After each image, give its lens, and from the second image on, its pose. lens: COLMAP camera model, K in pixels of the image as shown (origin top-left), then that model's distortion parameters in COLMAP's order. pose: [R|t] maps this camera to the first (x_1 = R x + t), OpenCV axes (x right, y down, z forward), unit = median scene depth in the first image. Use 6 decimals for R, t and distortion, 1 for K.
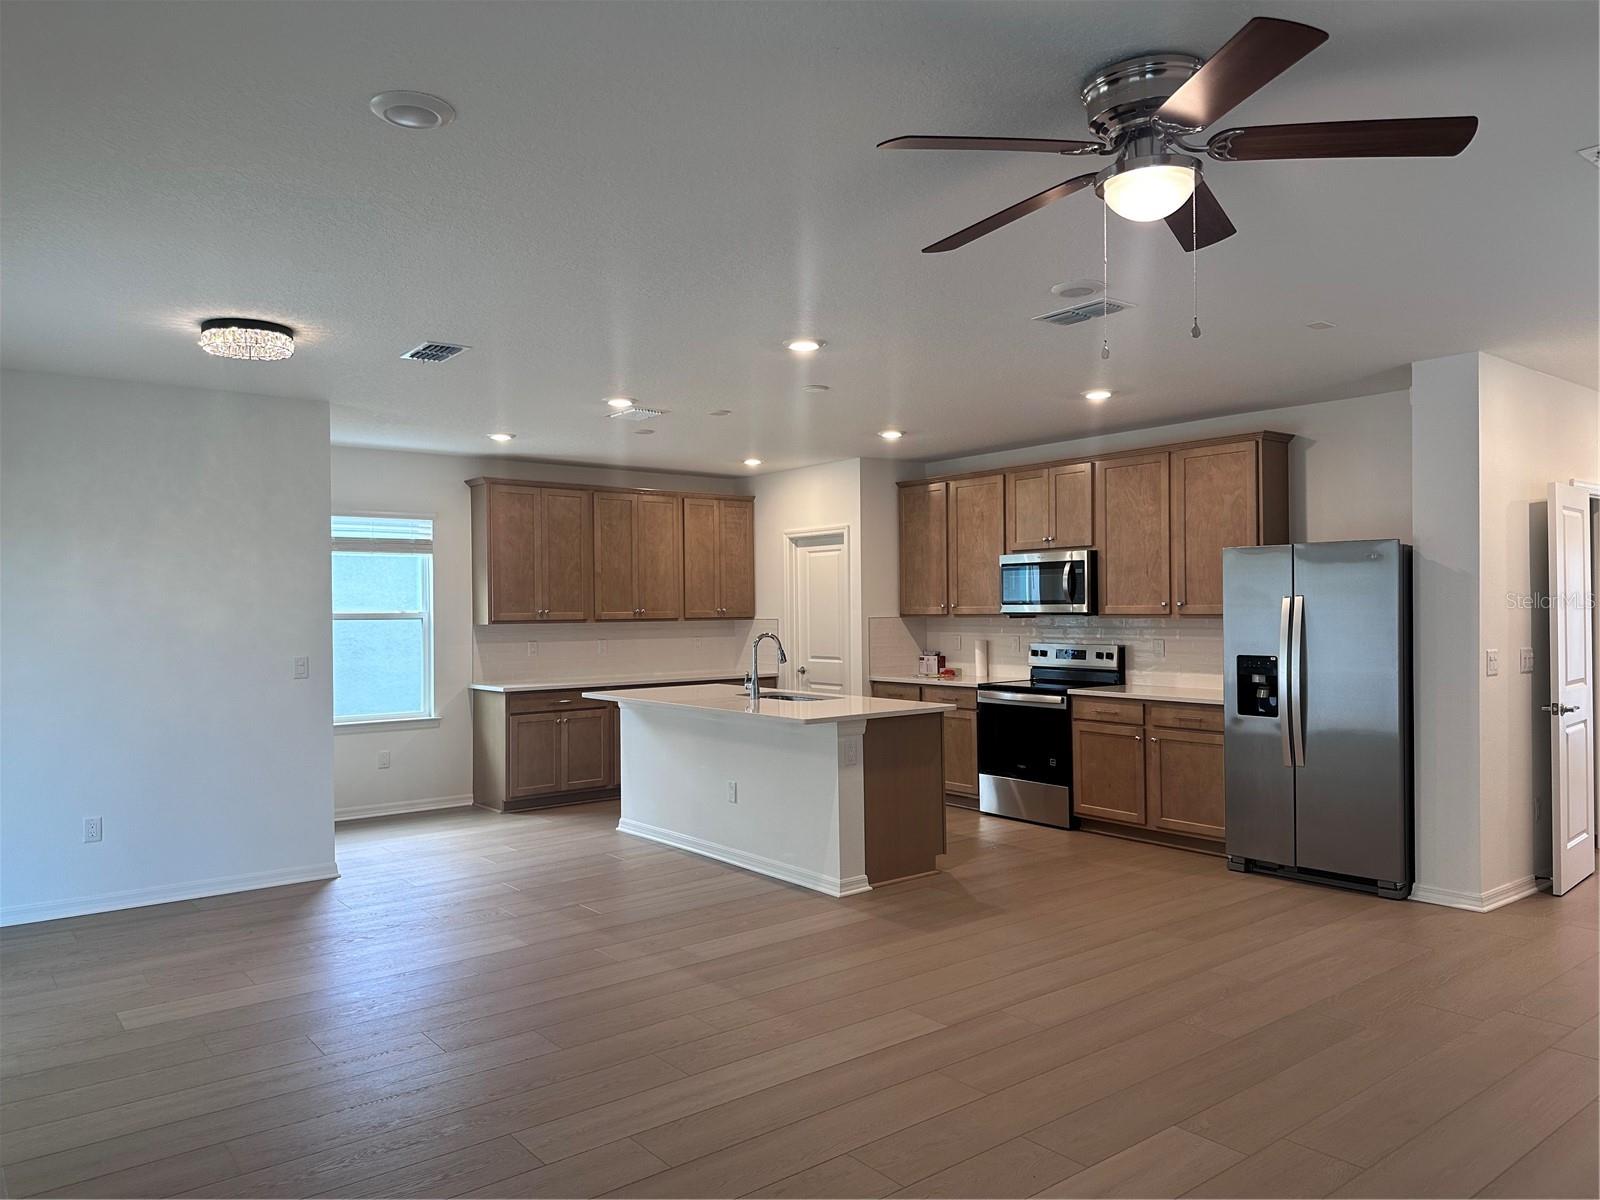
lens RADIAL K [[1111.2, 0, 800.0], [0, 1111.2, 600.0], [0, 0, 1]] dist [0.095342, -0.004350]
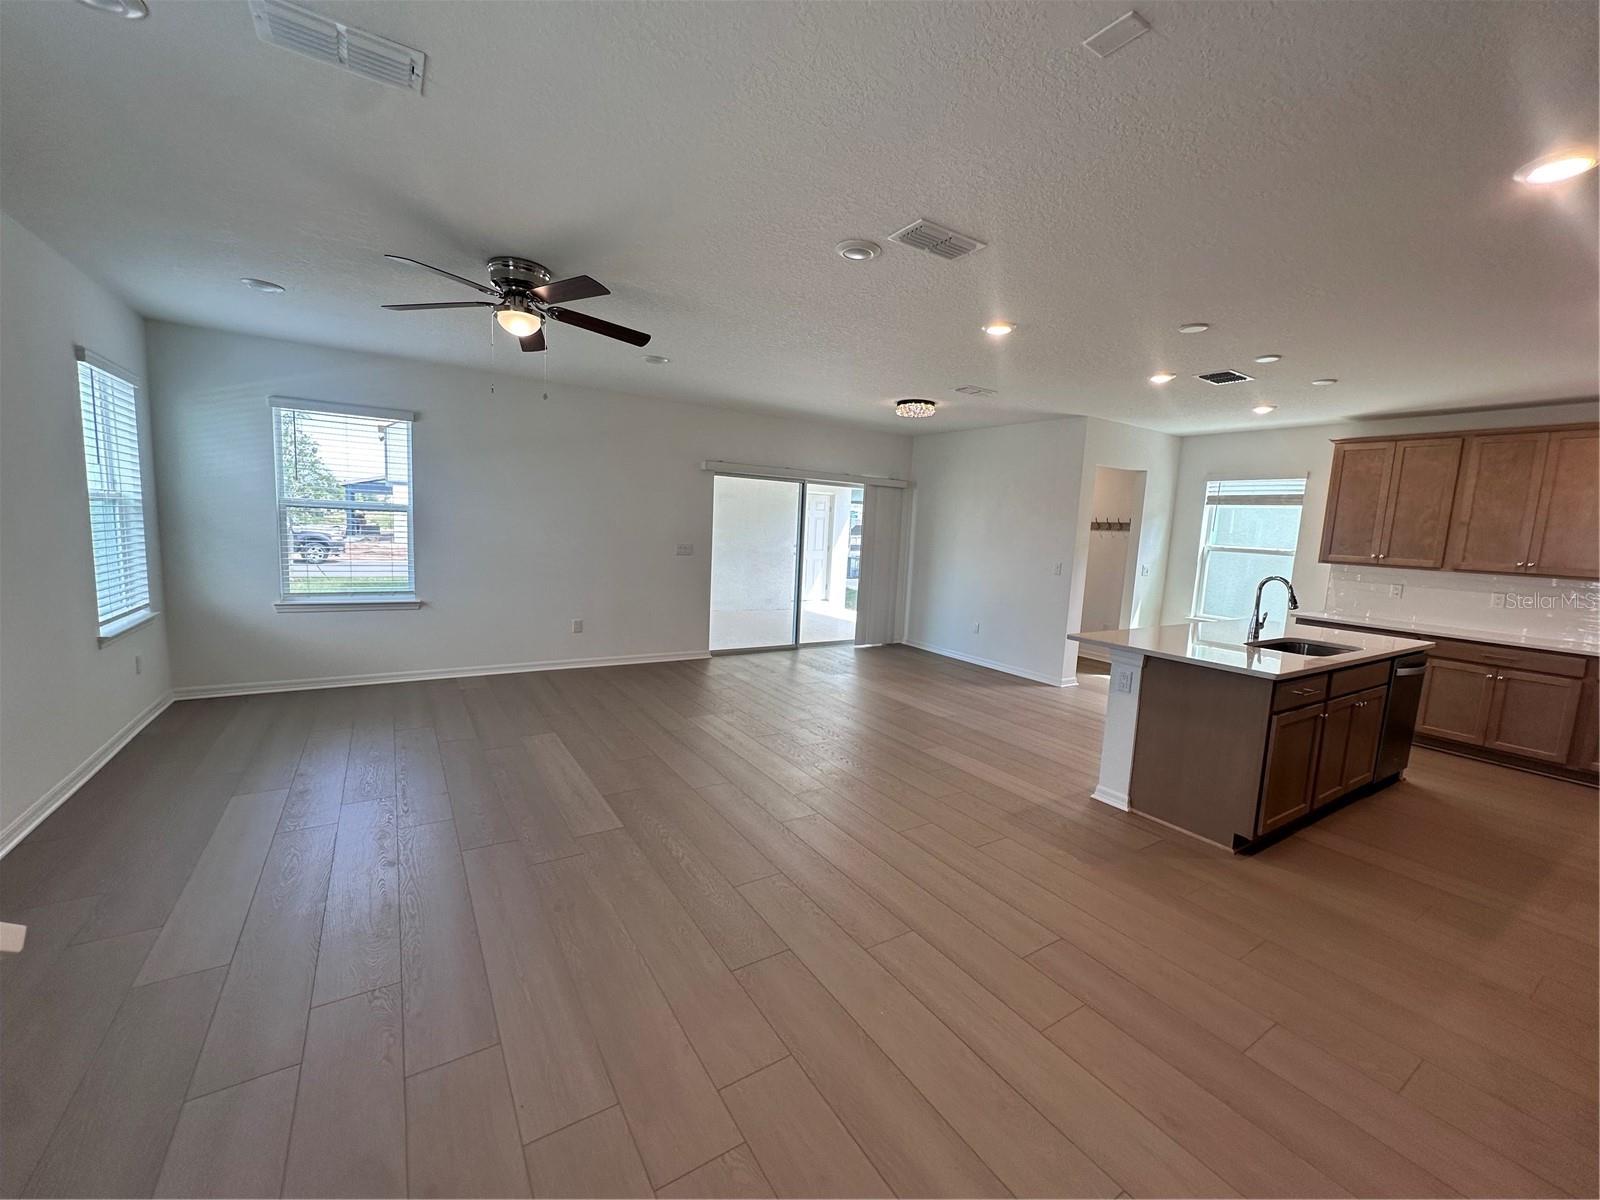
lens RADIAL K [[641.1, 0, 800.0], [0, 641.1, 600.0], [0, 0, 1]] dist [-0.001963, 0.000184]
pose [[-0.098578, 0.122674, -0.987539, 0.518597], [-0.042129, 0.990968, 0.127305, -0.003570], [0.994237, 0.054154, -0.092520, 0.567978]]
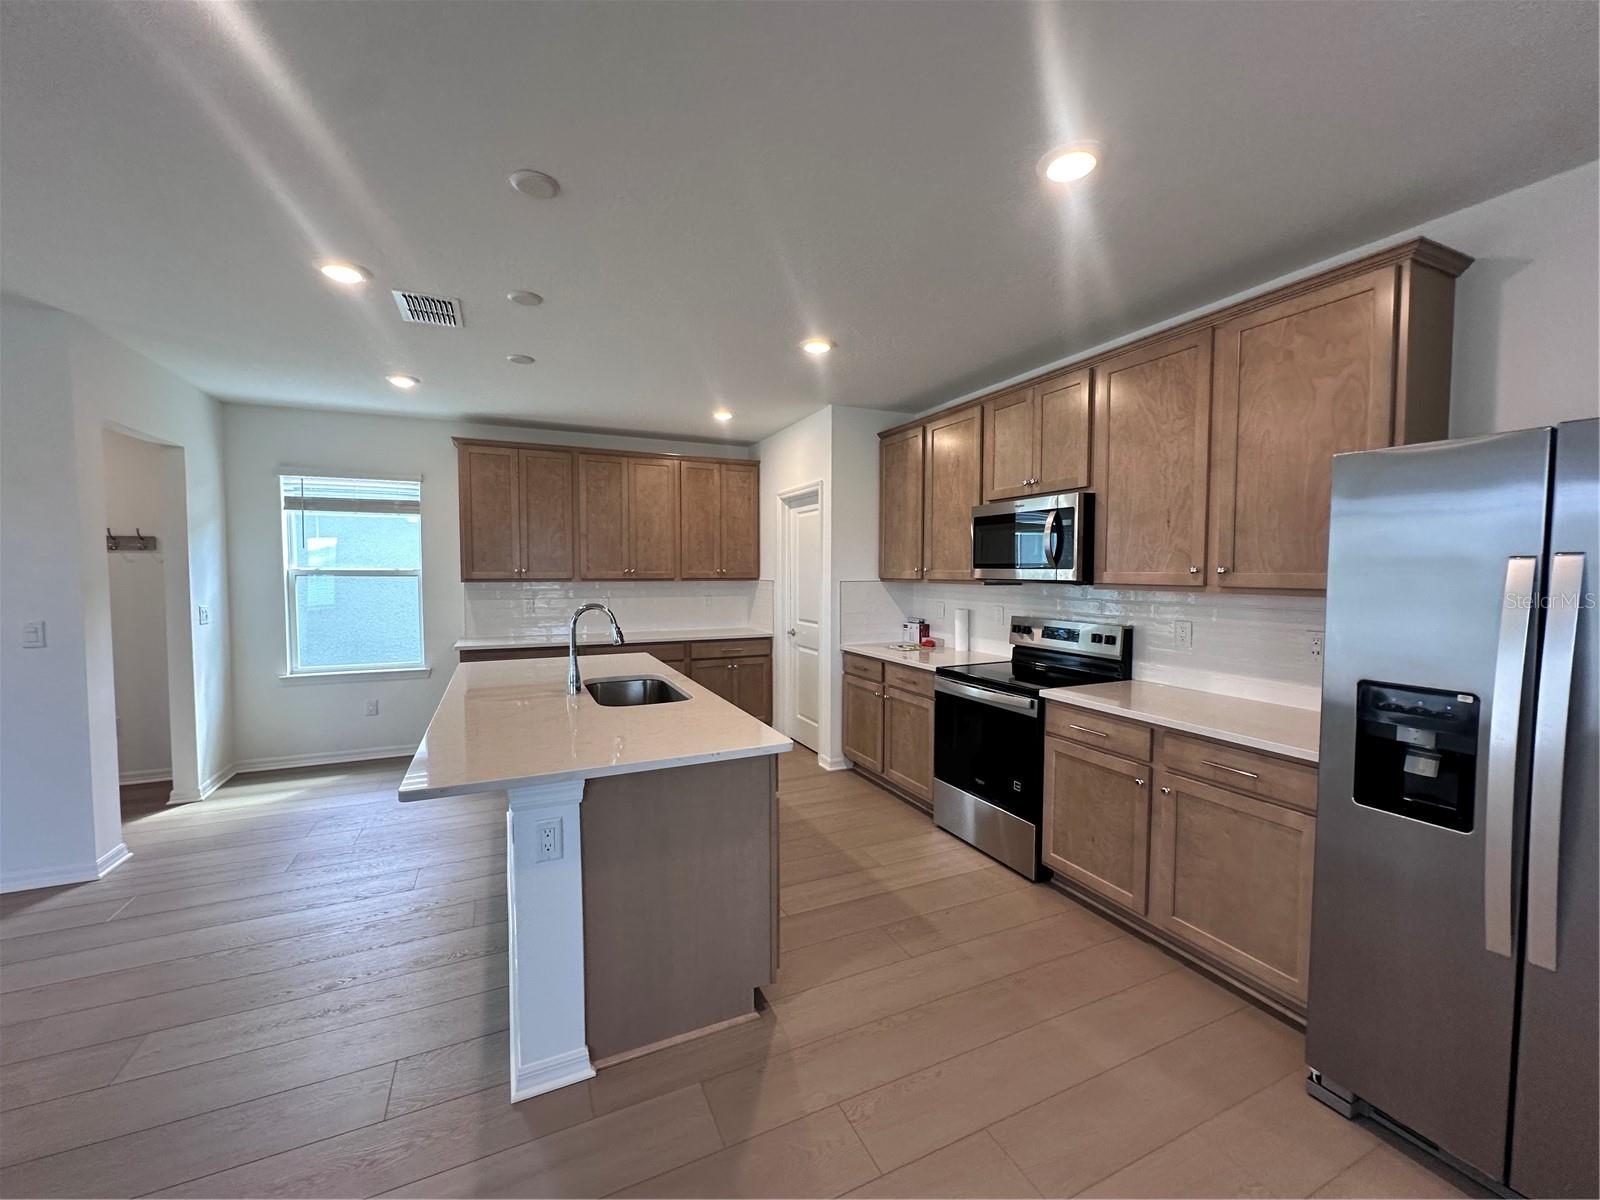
lens RADIAL K [[641.1, 0, 800.0], [0, 641.1, 600.0], [0, 0, 1]] dist [-0.001963, 0.000184]
pose [[0.971795, 0.022104, -0.234787, 0.181202], [-0.008908, 0.998328, 0.057120, 0.001576], [0.235657, -0.053418, 0.970367, 0.559235]]
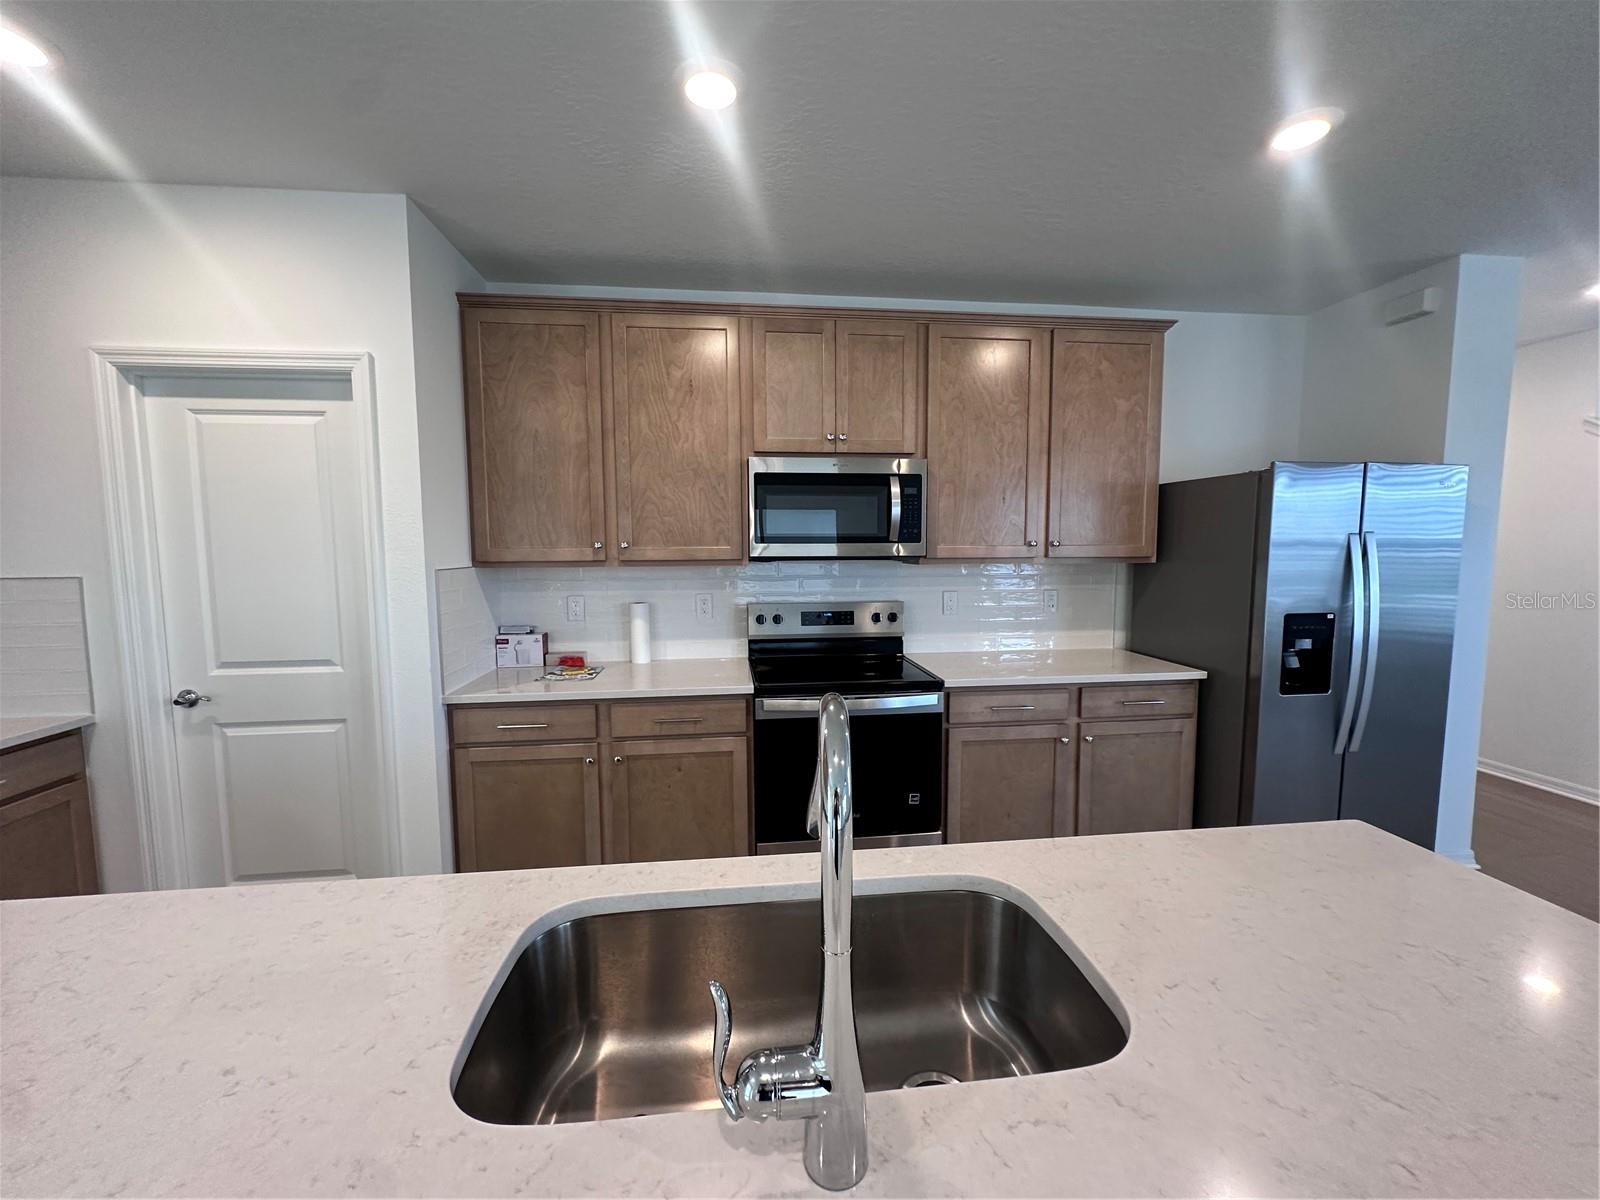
lens RADIAL K [[641.1, 0, 800.0], [0, 641.1, 600.0], [0, 0, 1]] dist [-0.001963, 0.000184]
pose [[0.525620, -0.064268, 0.848288, -0.099346], [-0.005946, 0.996840, 0.079207, 0.007520], [-0.850699, -0.046676, 0.523577, 0.859080]]
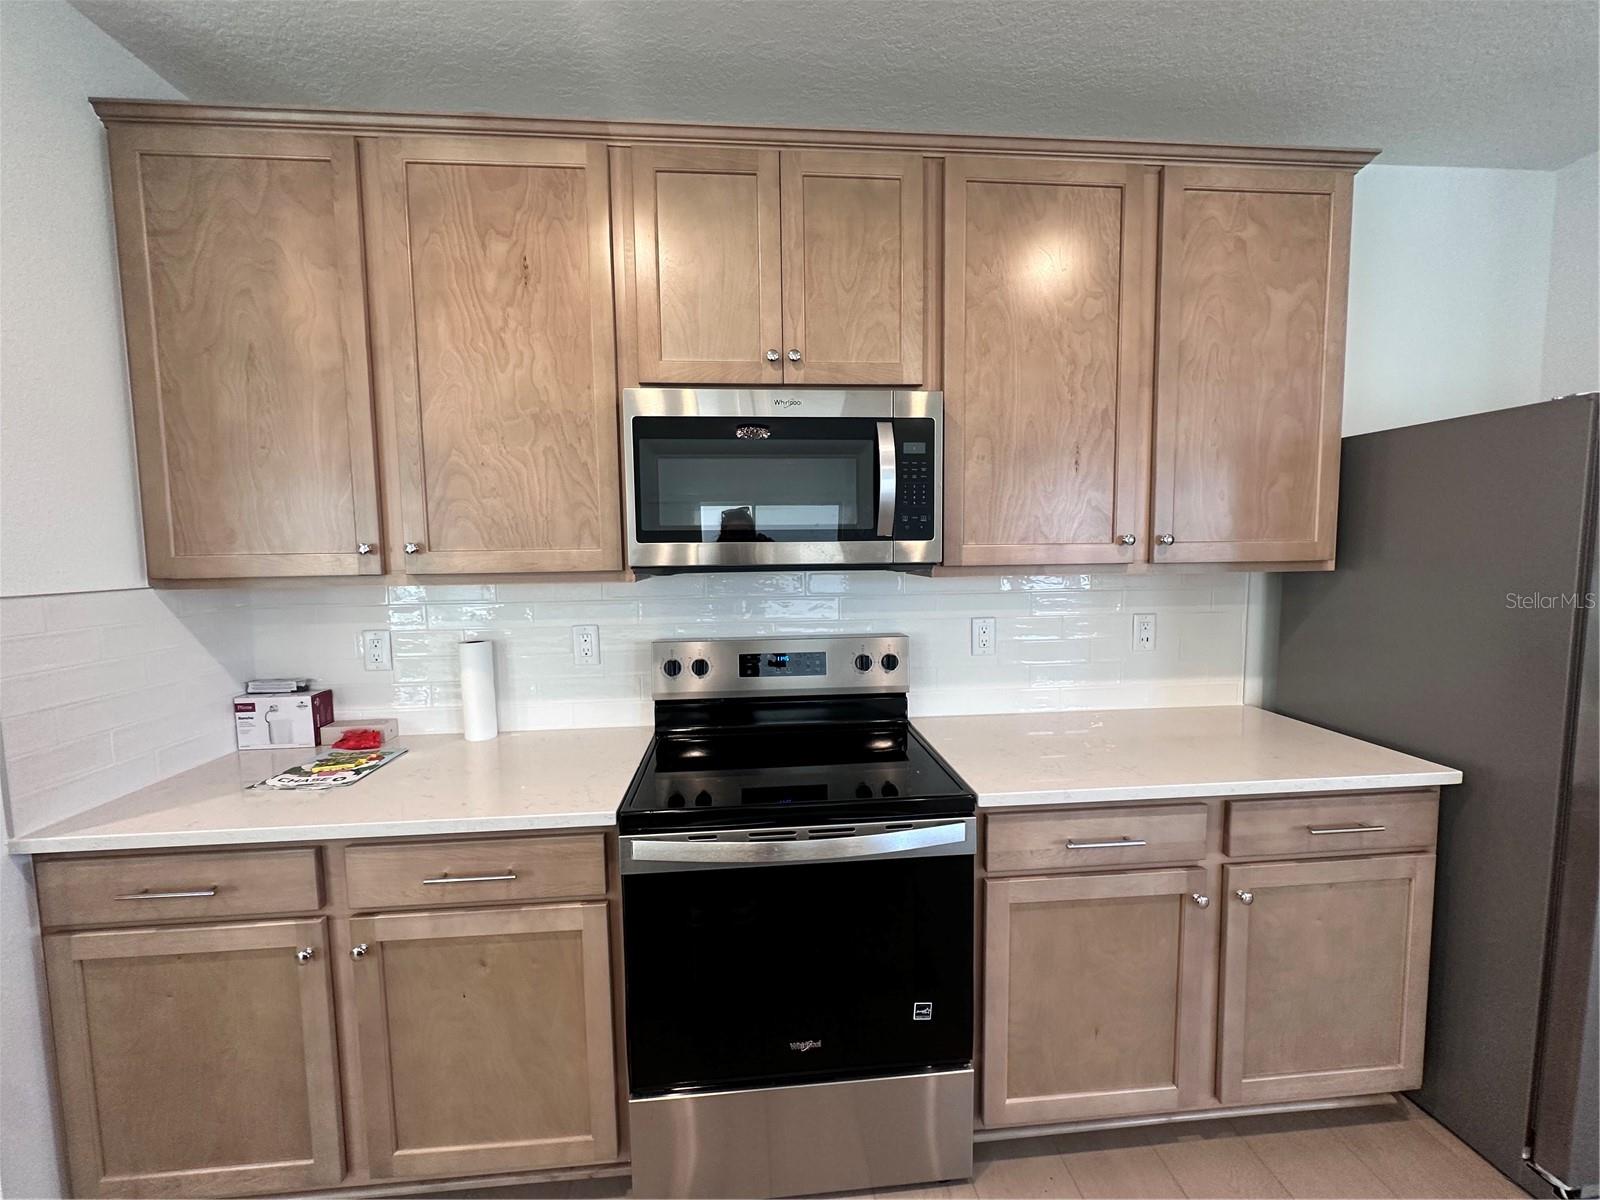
lens RADIAL K [[641.1, 0, 800.0], [0, 641.1, 600.0], [0, 0, 1]] dist [-0.001963, 0.000184]
pose [[0.552461, -0.063919, 0.831084, 0.053258], [0.002071, 0.997158, 0.075316, 0.007316], [-0.833536, -0.039888, 0.551023, 0.914783]]
